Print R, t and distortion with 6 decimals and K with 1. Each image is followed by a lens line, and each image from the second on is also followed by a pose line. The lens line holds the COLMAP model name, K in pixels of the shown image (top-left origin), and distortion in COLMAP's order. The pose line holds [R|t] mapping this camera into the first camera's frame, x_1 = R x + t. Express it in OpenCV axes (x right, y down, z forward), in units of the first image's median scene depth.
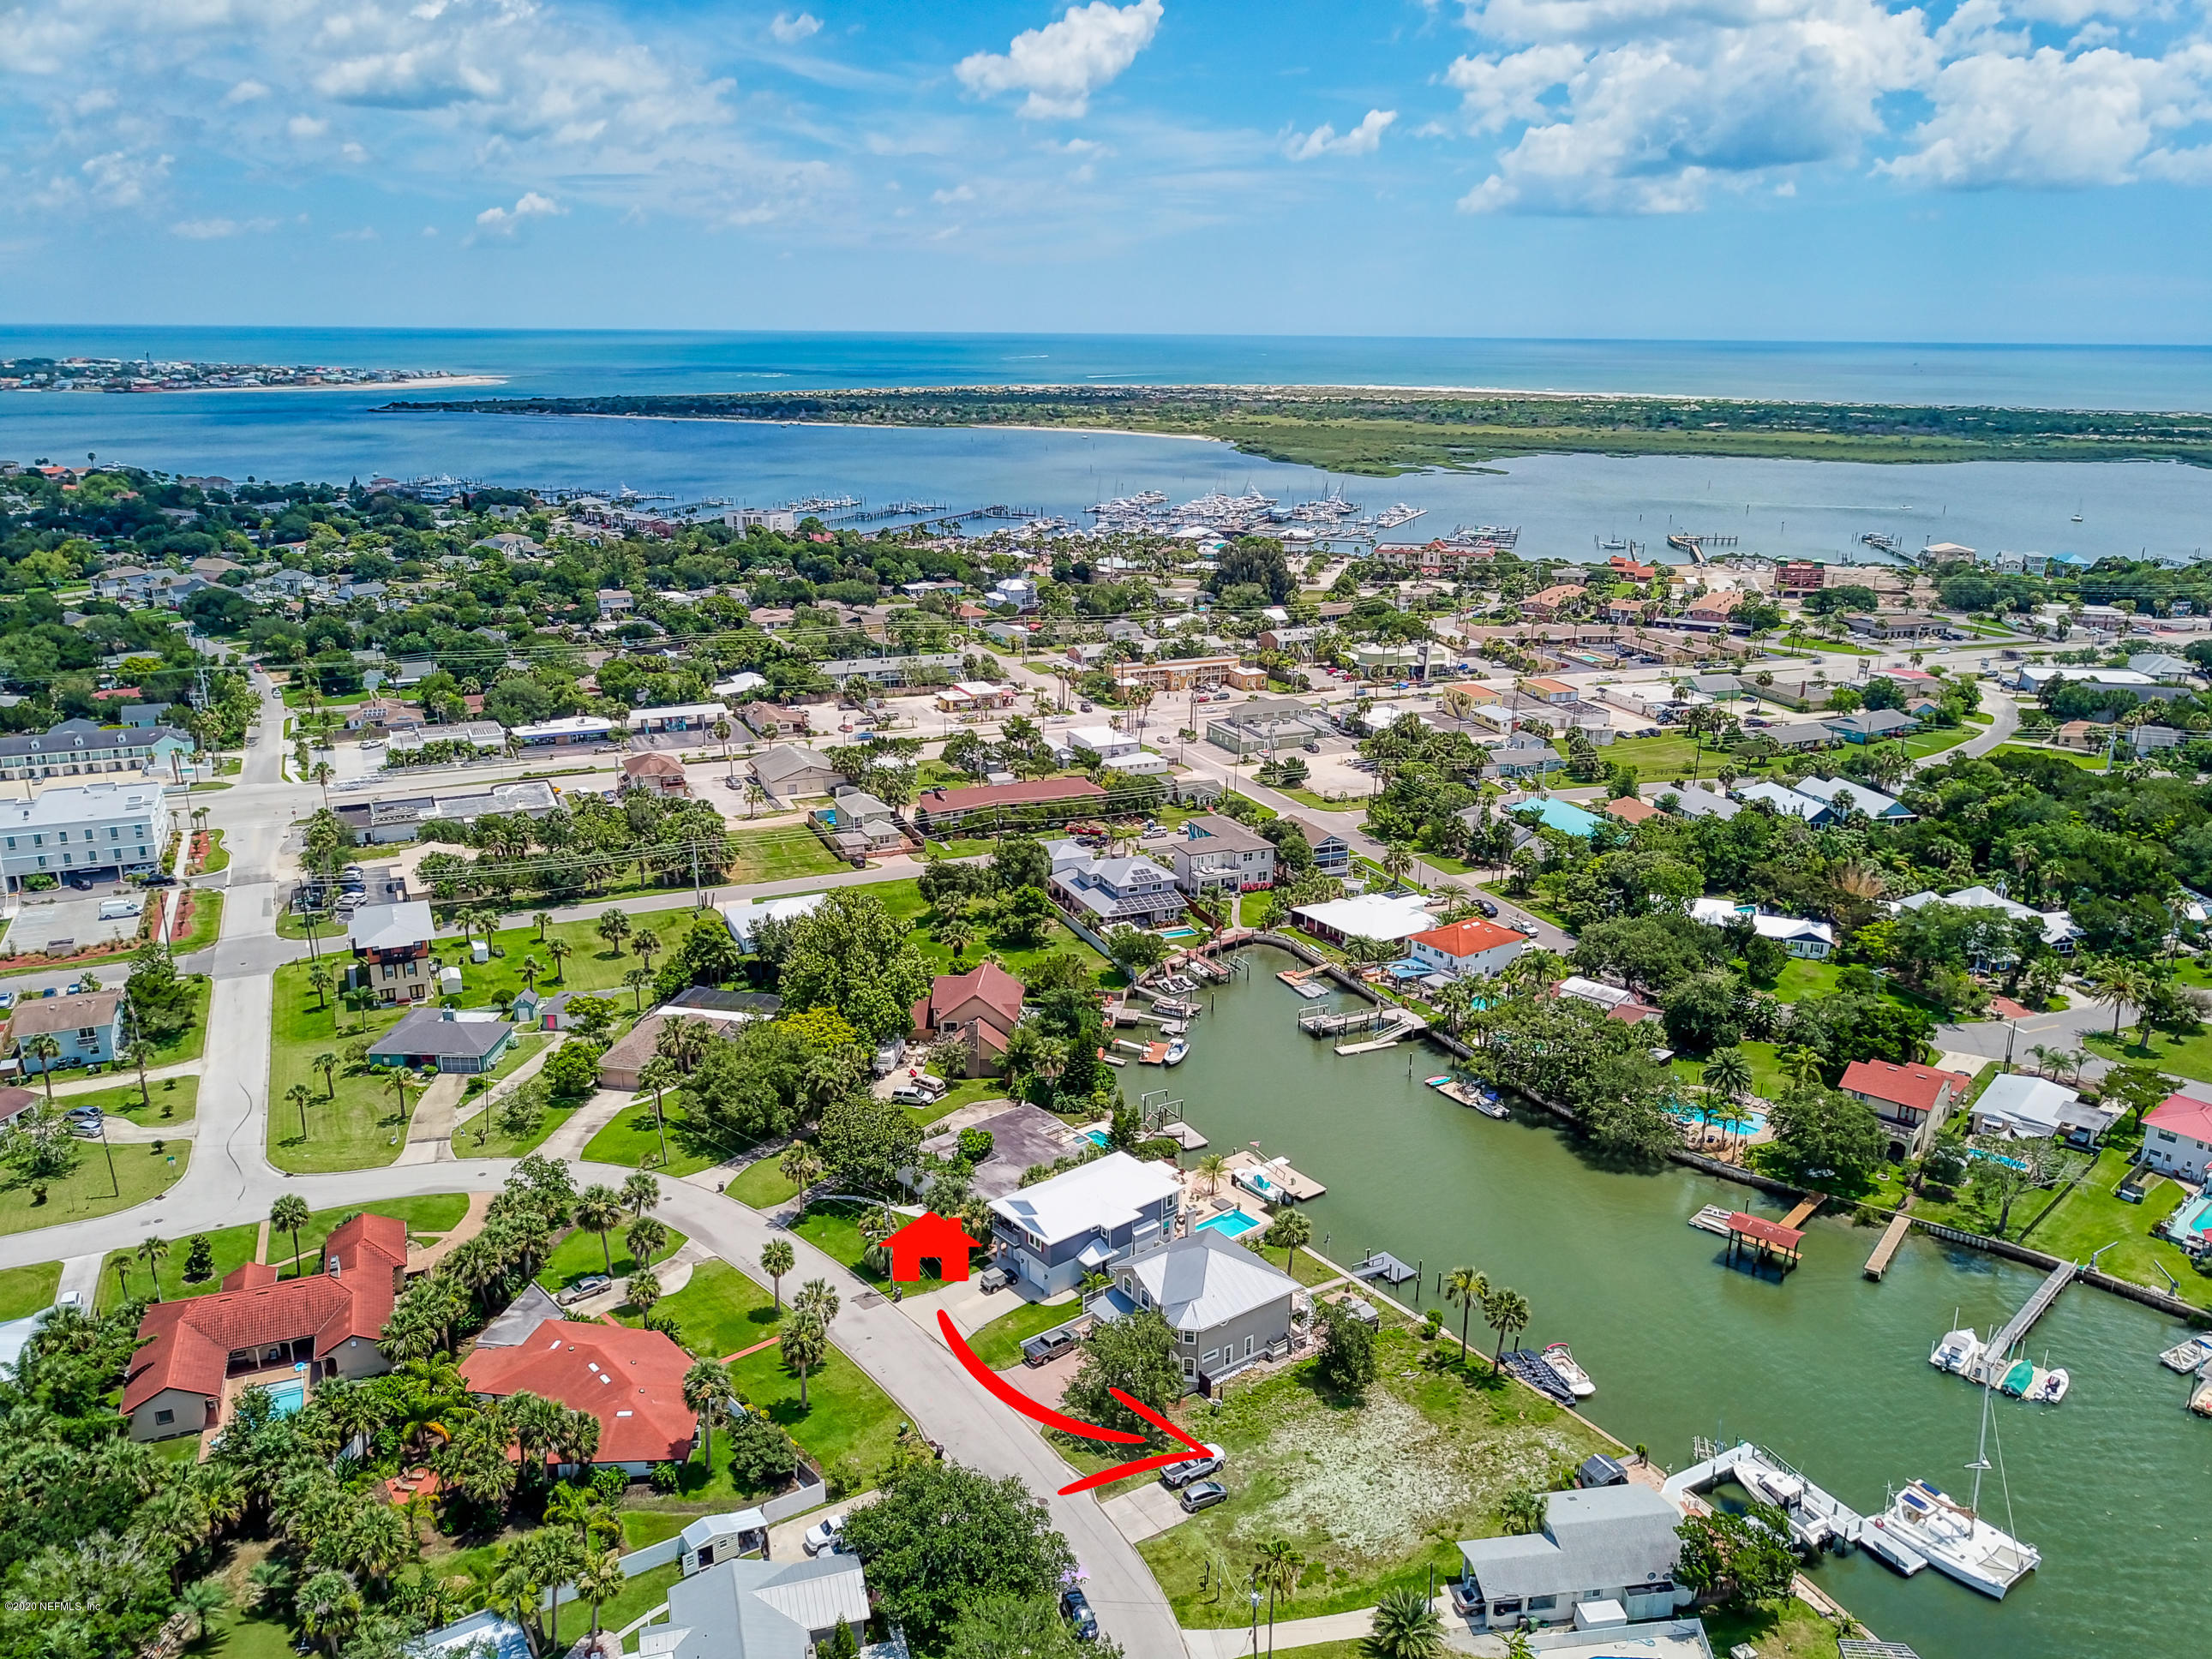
lens RADIAL K [[1686.1, 0, 1157.9], [0, 1686.1, 833.5], [0, 0, 1]] dist [0.008306, -0.004137]
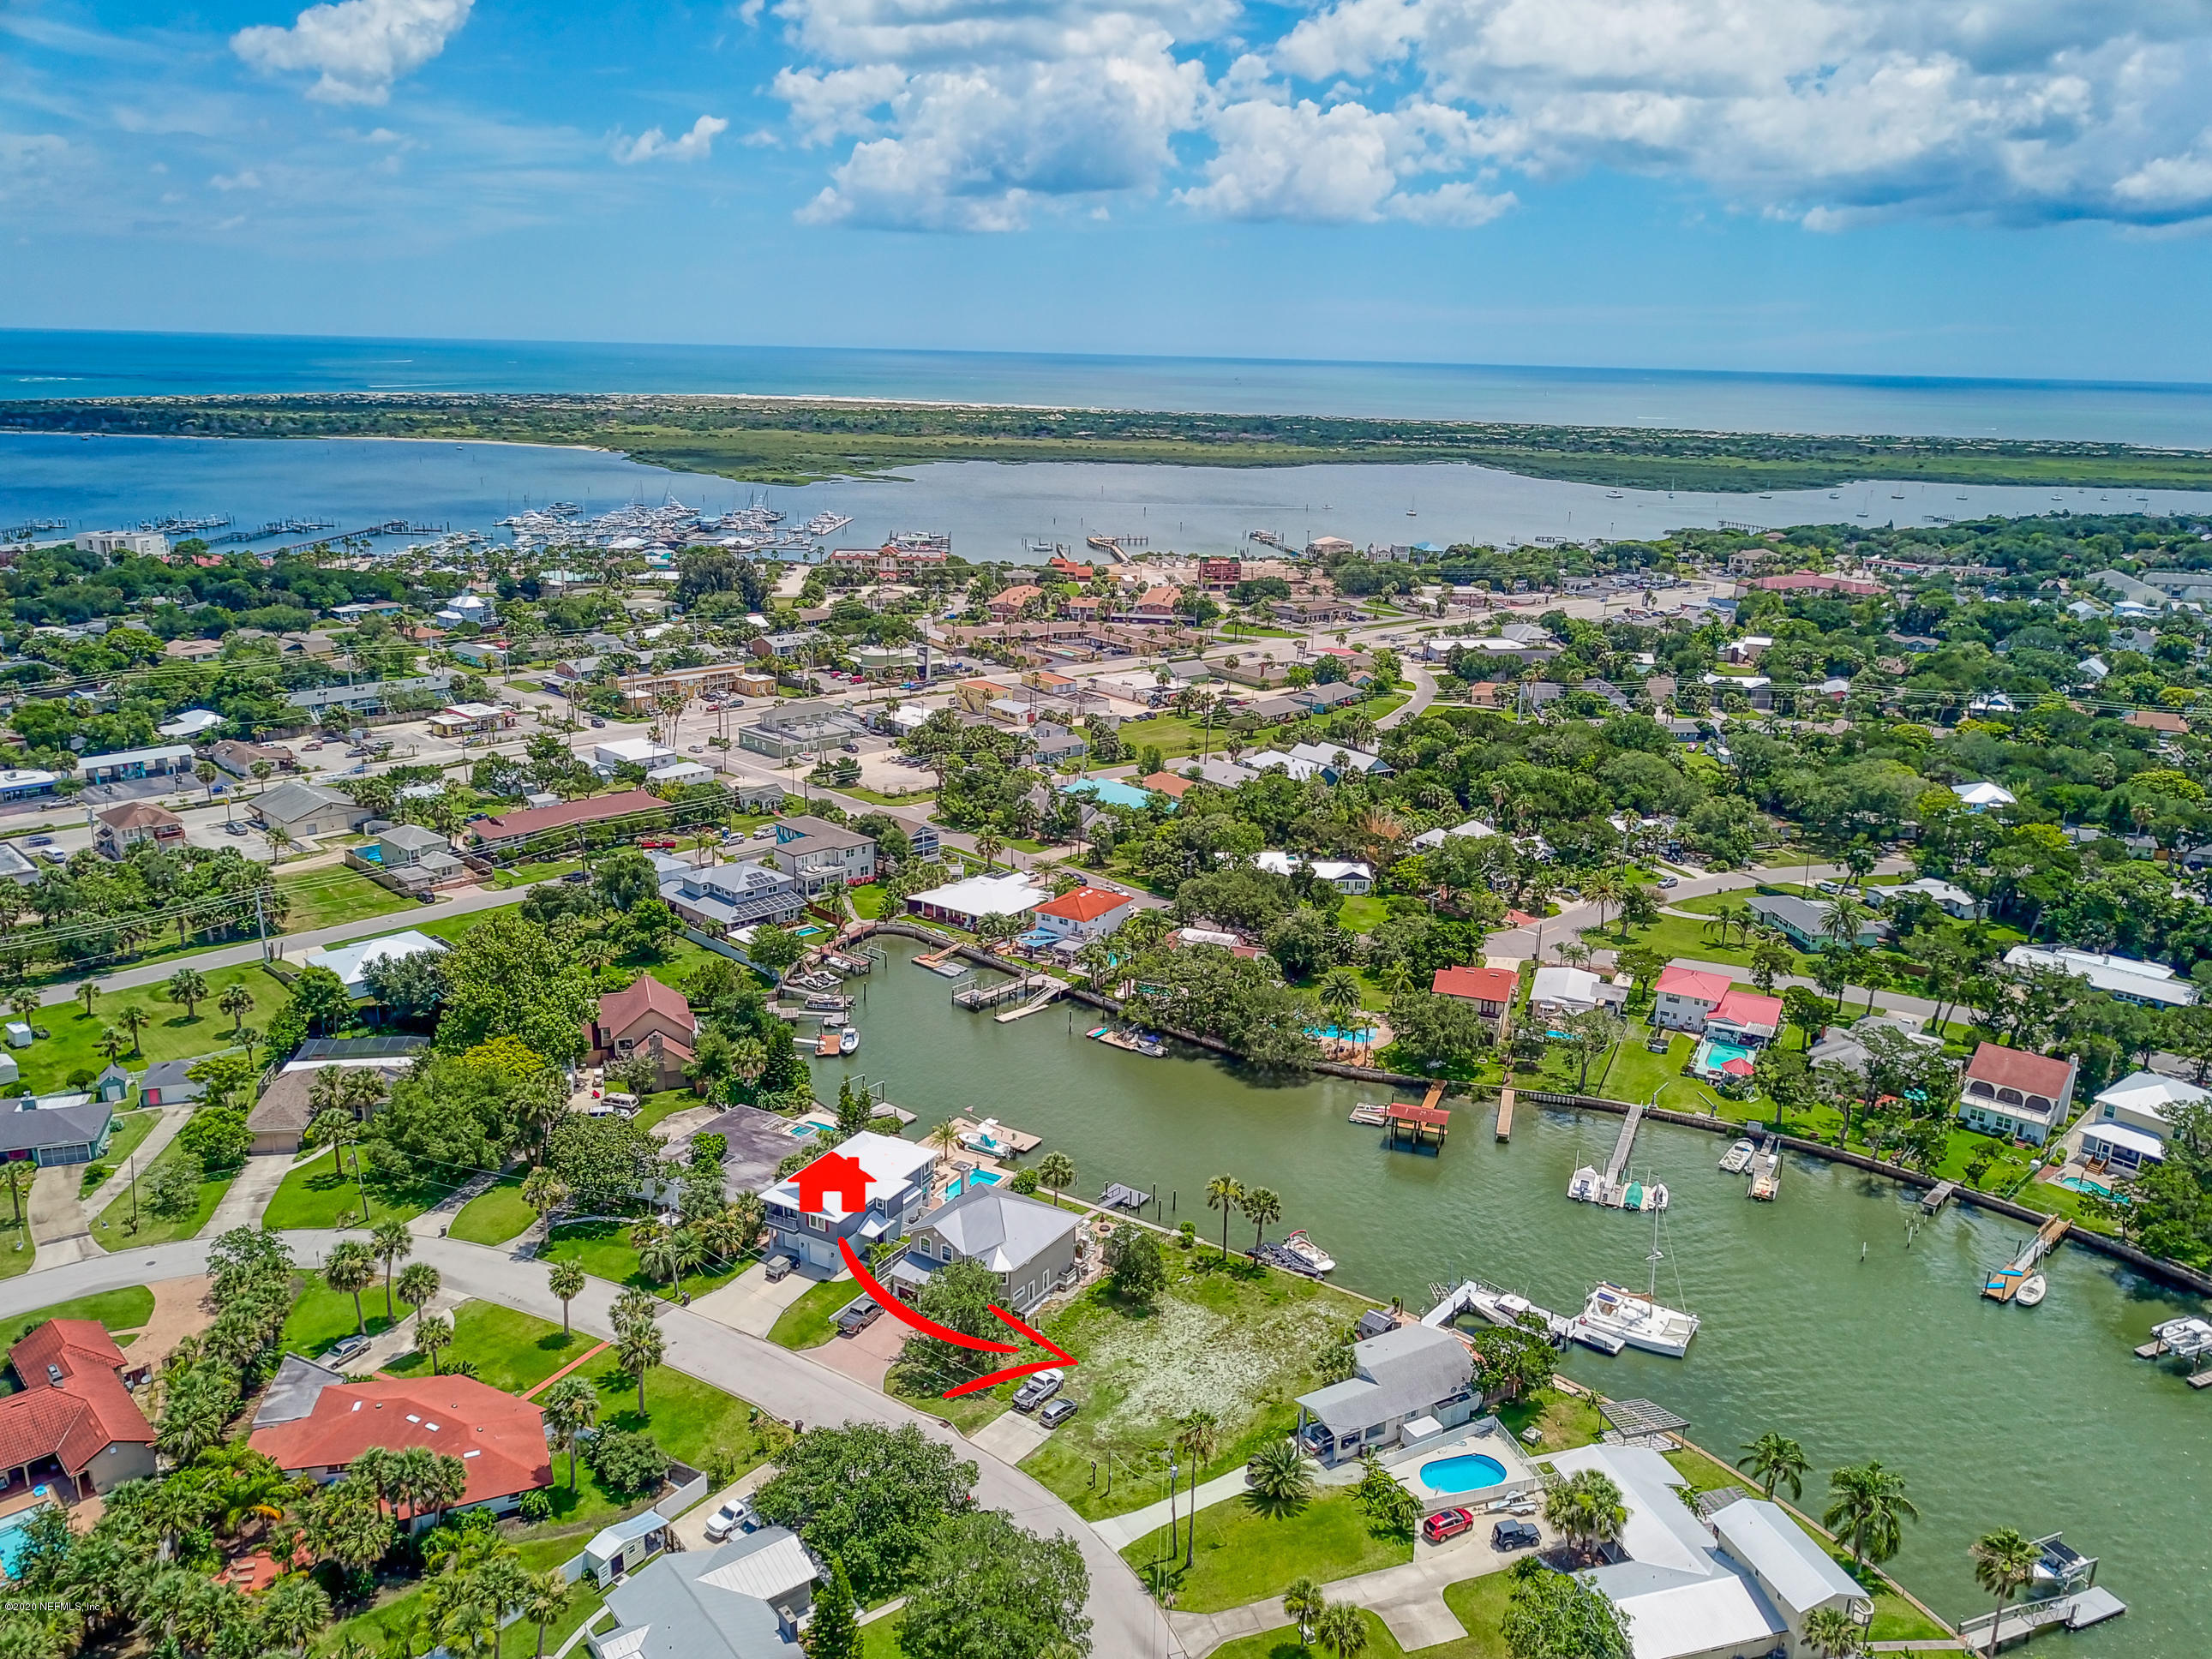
lens RADIAL K [[1699.0, 0, 1111.8], [0, 1699.0, 823.0], [0, 0, 1]] dist [0.011361, -0.013312]
pose [[0.934115, -0.083013, 0.347186, -0.159403], [0.087392, 0.996169, 0.003058, 0.006788], [-0.346110, 0.027485, 0.937791, -0.029989]]
